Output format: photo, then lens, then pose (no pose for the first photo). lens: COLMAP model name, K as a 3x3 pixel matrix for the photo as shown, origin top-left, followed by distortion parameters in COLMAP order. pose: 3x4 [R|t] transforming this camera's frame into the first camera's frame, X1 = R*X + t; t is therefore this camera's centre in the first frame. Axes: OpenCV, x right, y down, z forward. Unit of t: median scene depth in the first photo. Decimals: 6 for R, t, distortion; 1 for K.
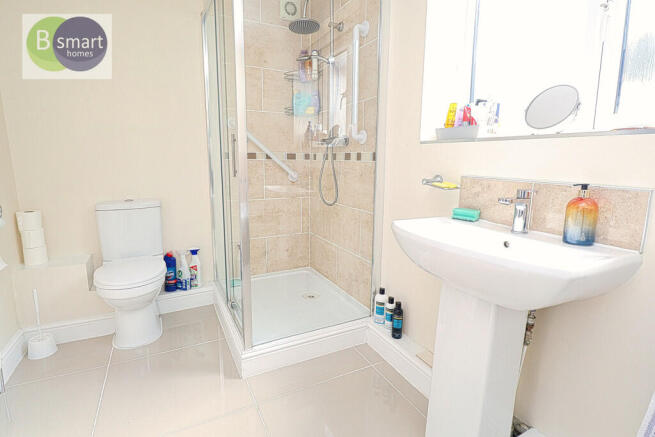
lens RADIAL K [[323.4, 0, 326.4], [0, 323.4, 210.7], [0, 0, 1]] dist [-0.000240, -0.000147]
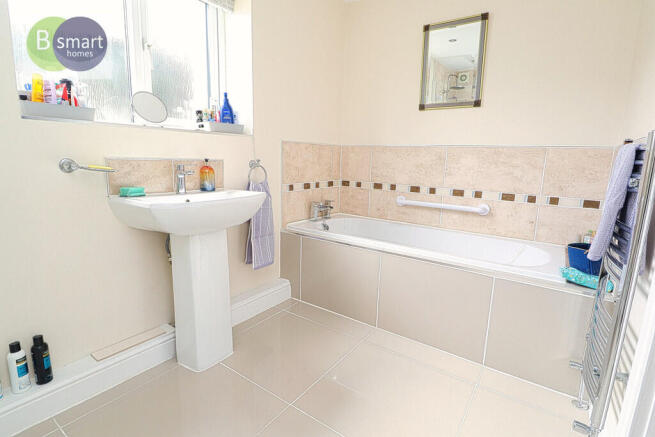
lens RADIAL K [[323.4, 0, 326.4], [0, 323.4, 210.7], [0, 0, 1]] dist [-0.000240, -0.000147]
pose [[-0.483645, -0.173210, 0.857954, -0.895026], [0.102645, 0.962235, 0.252126, -0.143572], [-0.869225, 0.210004, -0.447601, 0.951835]]
